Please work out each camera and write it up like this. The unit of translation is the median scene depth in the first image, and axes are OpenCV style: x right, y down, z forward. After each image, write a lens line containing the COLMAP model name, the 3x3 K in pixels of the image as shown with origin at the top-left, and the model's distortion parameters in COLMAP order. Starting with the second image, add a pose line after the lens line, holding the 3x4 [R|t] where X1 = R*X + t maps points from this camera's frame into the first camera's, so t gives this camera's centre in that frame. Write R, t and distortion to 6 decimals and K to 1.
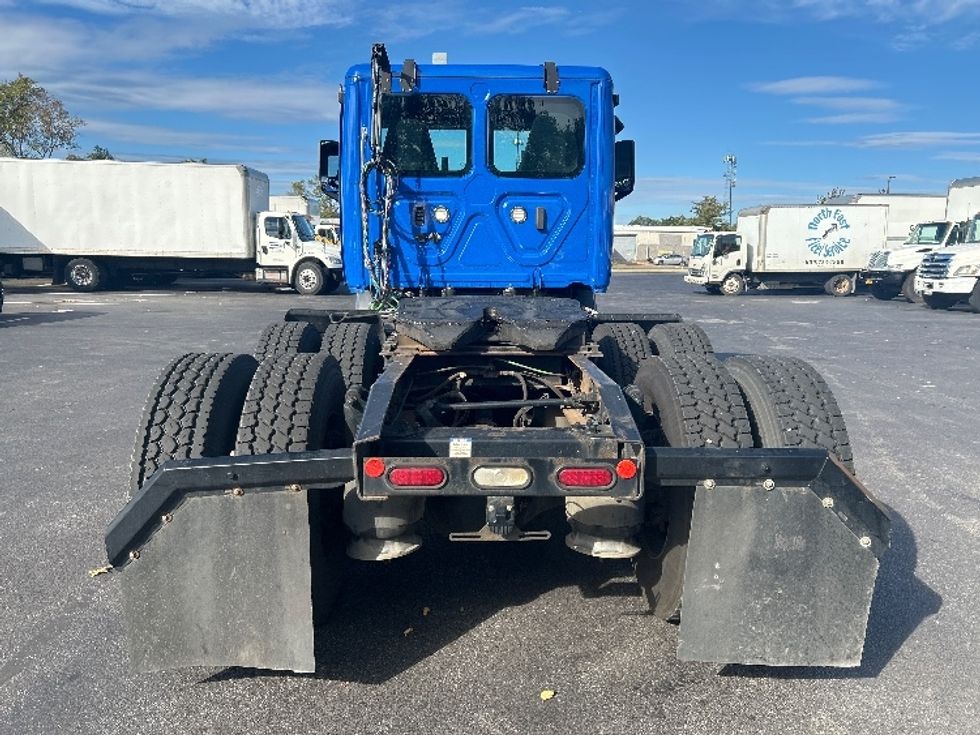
lens RADIAL K [[739.8, 0, 484.7], [0, 739.8, 367.7], [0, 0, 1]] dist [0.054546, -0.066884]
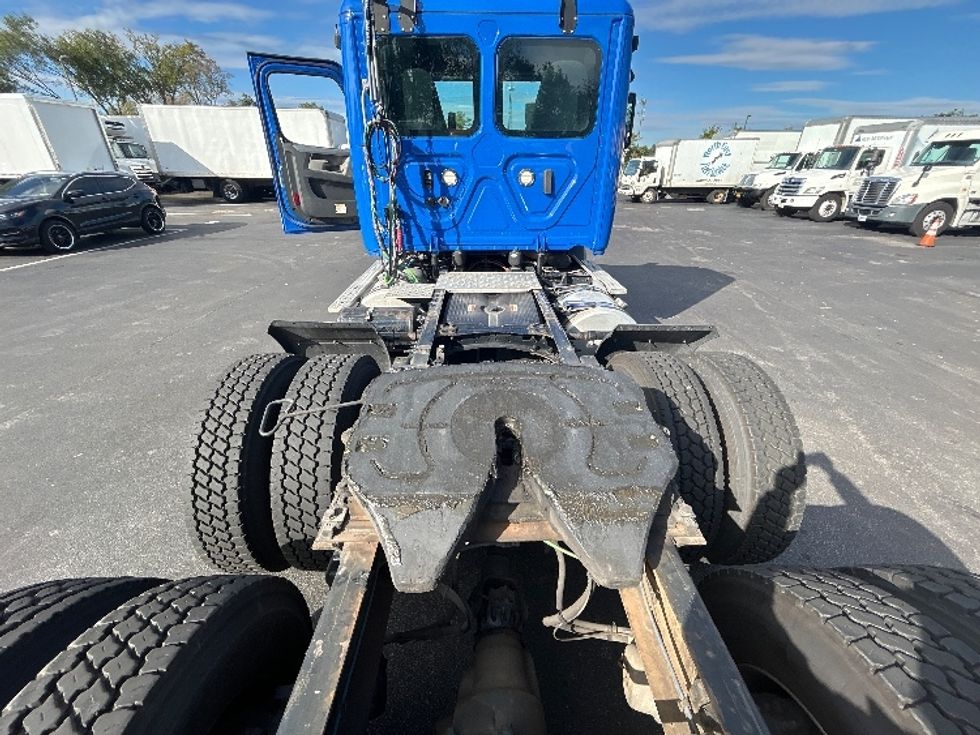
lens RADIAL K [[385.7, 0, 486.7], [0, 385.7, 358.7], [0, 0, 1]] dist [-0.000232, -0.000542]
pose [[0.999965, 0.003446, -0.007663, -0.001399], [-0.000889, 0.950323, 0.311264, -0.044303], [0.008355, -0.311246, 0.950293, 0.137796]]
